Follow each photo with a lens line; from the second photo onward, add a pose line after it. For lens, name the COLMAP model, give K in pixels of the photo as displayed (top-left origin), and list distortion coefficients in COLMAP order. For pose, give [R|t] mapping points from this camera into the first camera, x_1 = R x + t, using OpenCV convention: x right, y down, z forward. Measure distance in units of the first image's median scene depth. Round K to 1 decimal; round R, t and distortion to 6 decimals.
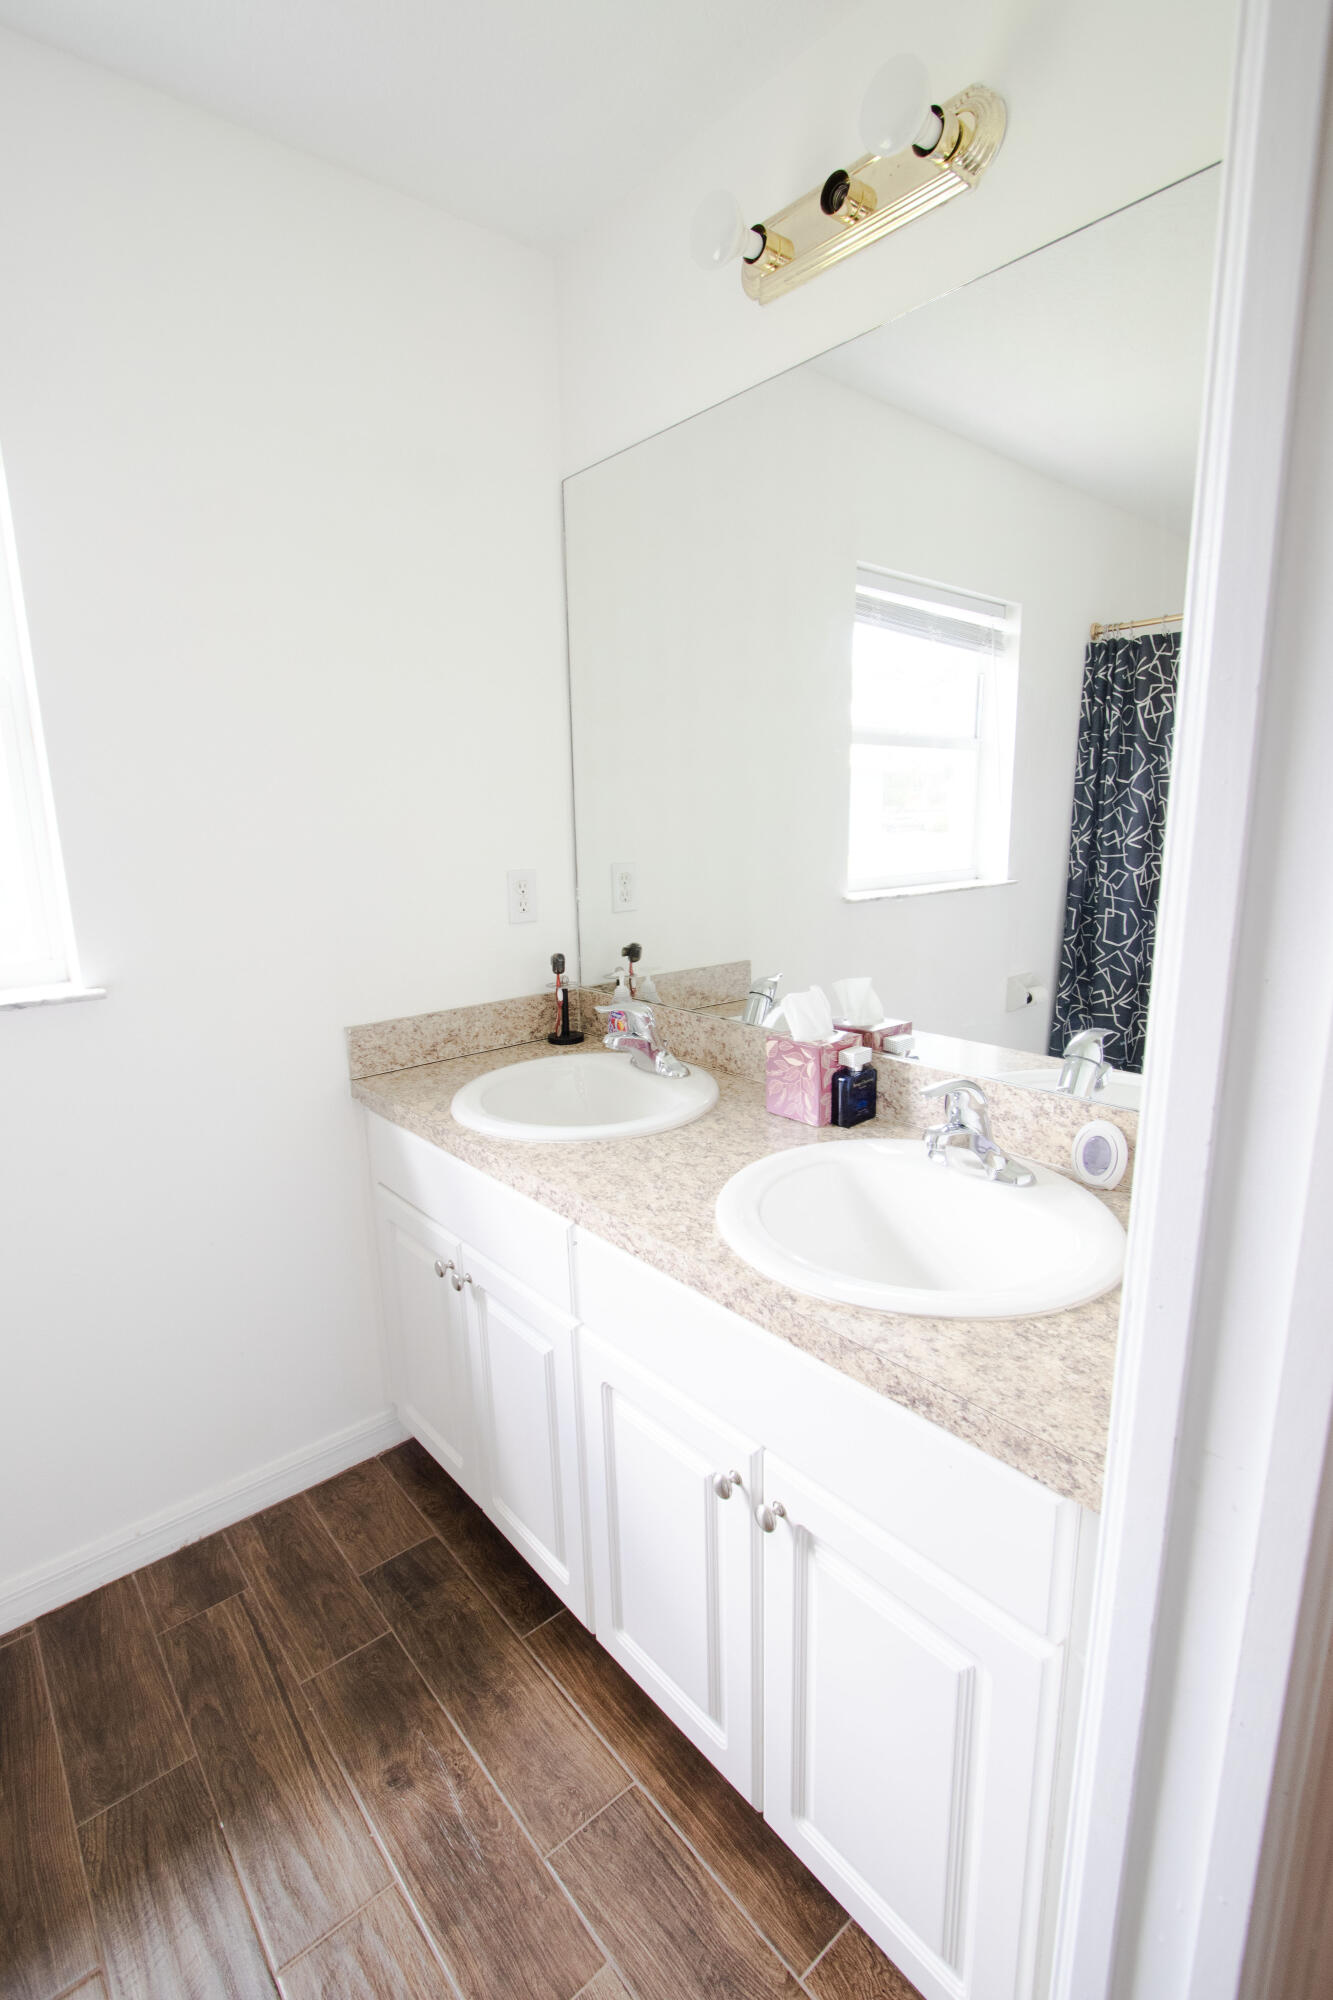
lens RADIAL K [[908.1, 0, 658.8], [0, 908.1, 998.3], [0, 0, 1]] dist [-0.014829, 0.000562]
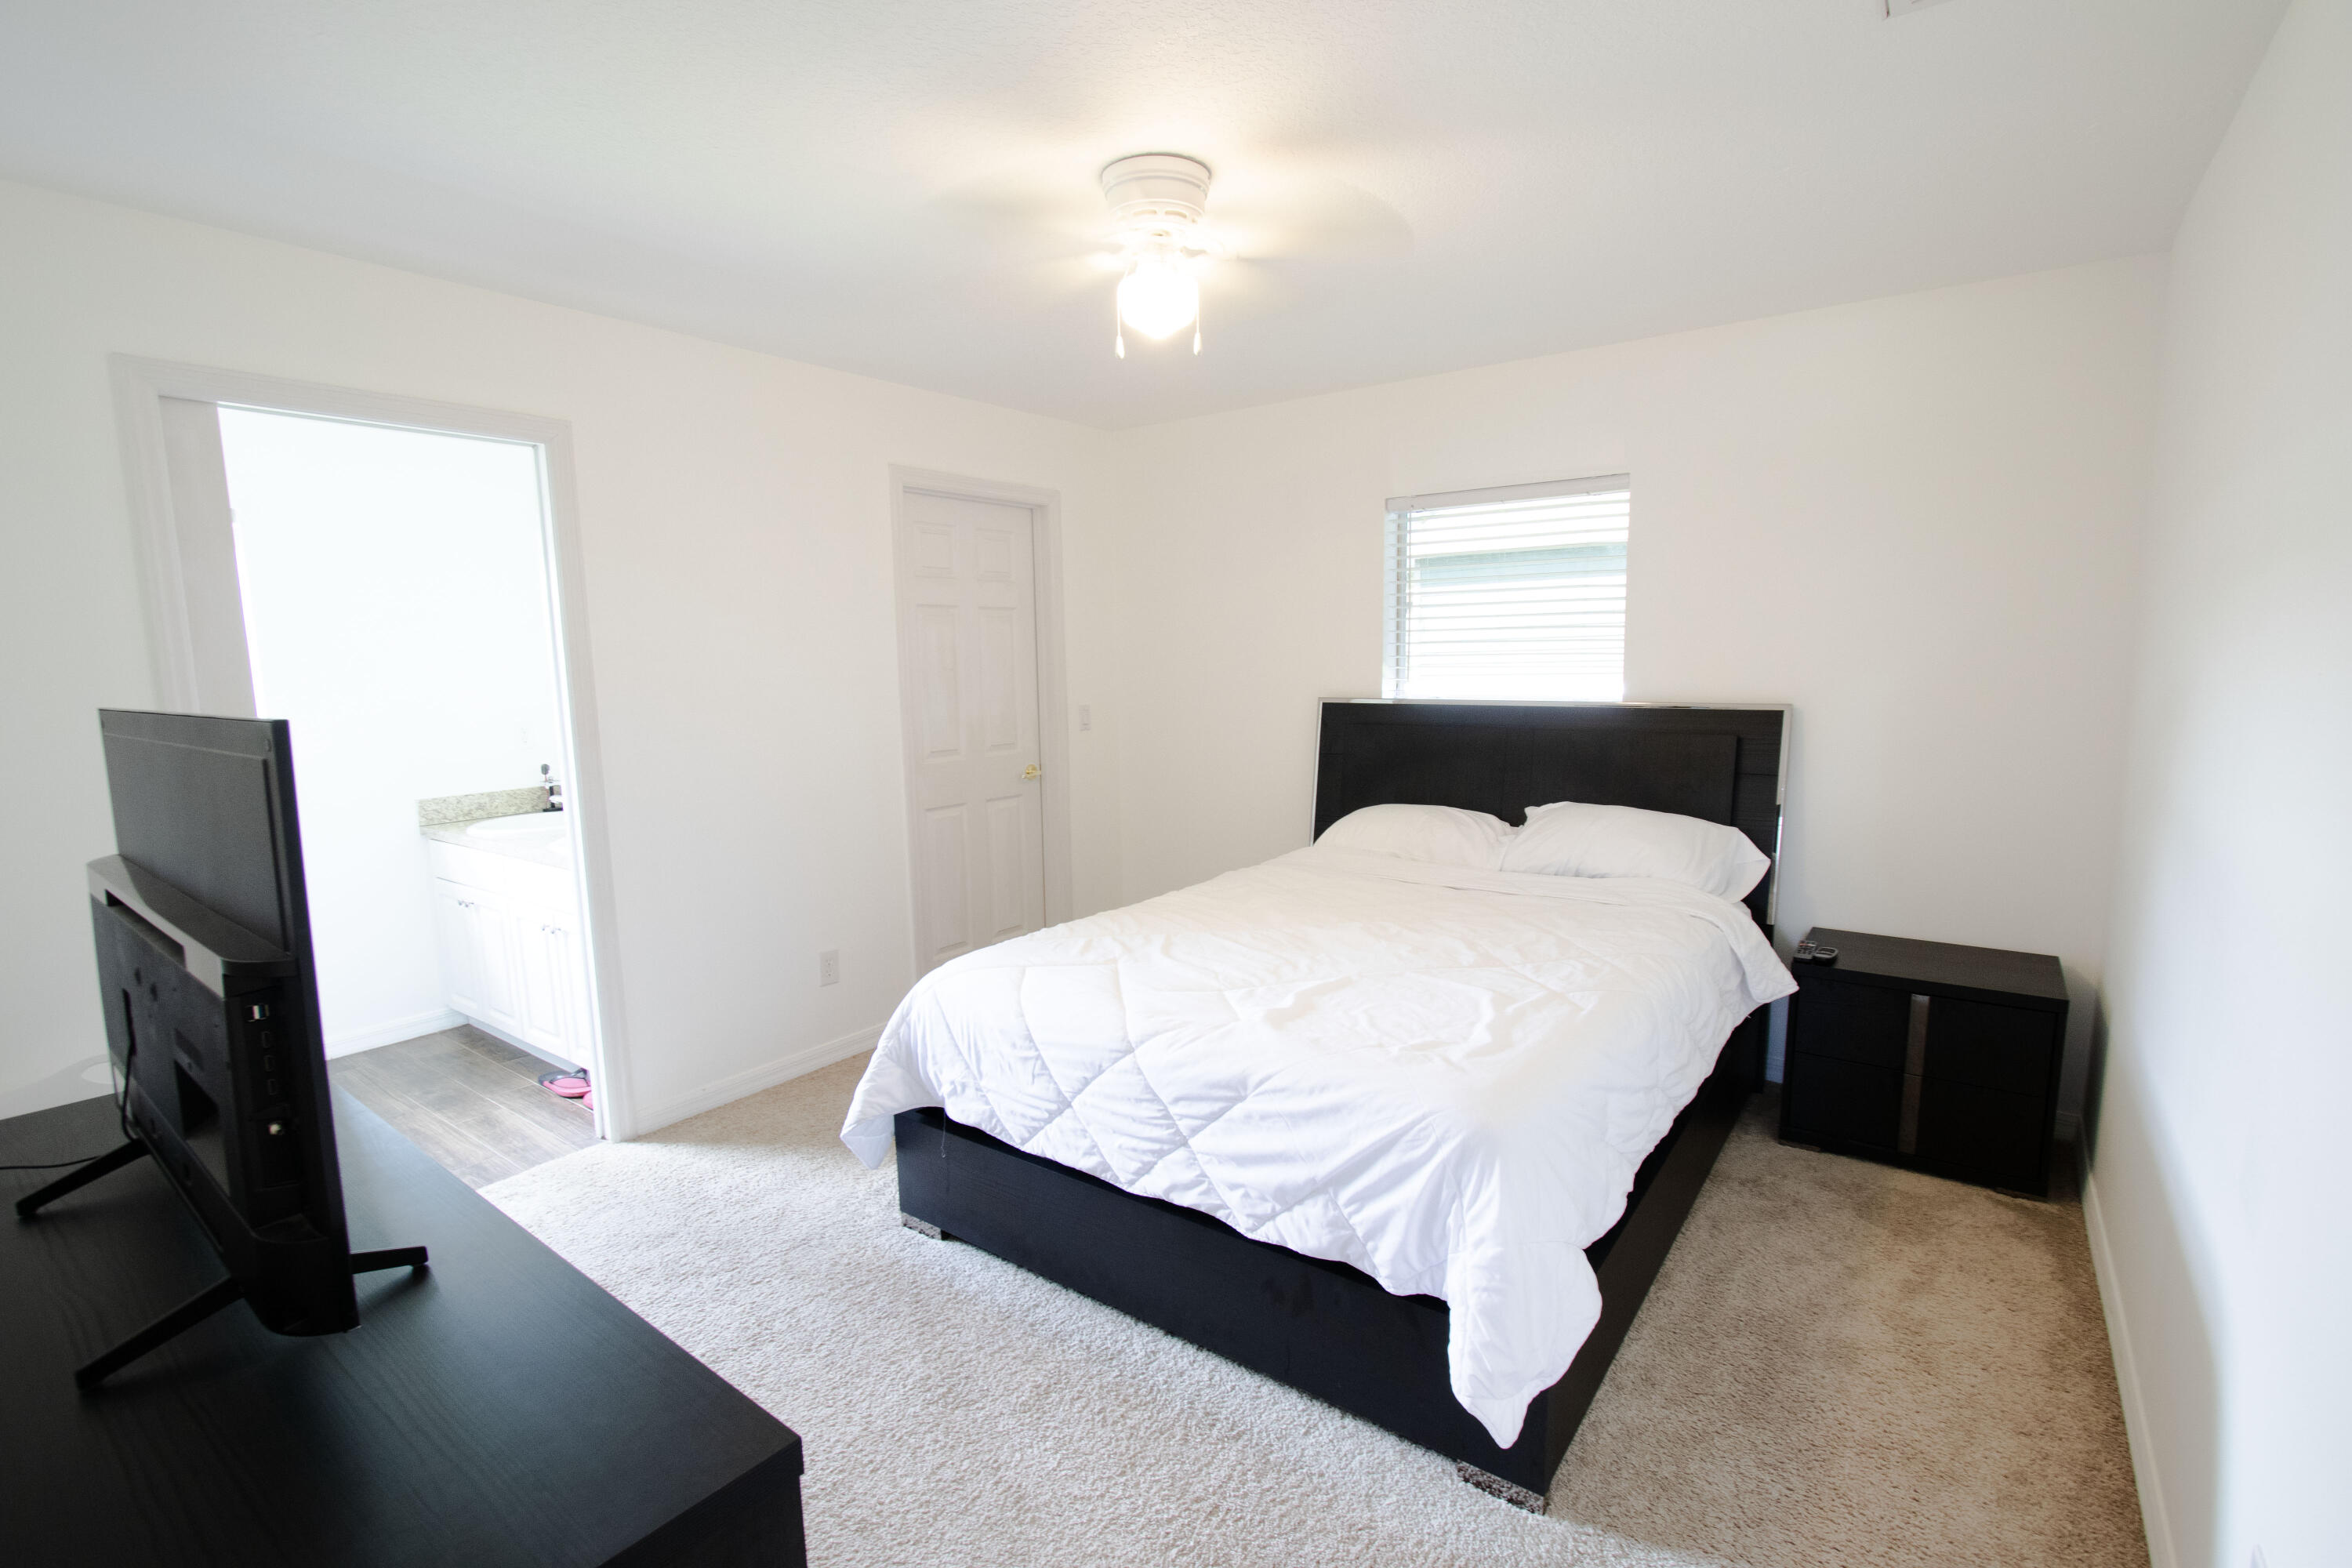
lens RADIAL K [[1068.0, 0, 1175.1], [0, 1068.0, 787.7], [0, 0, 1]] dist [-0.014829, 0.000562]
pose [[0.975319, -0.029222, 0.218859, 0.738599], [0.048851, 0.995198, -0.084820, 0.271371], [-0.215330, 0.093418, 0.972063, -1.561137]]
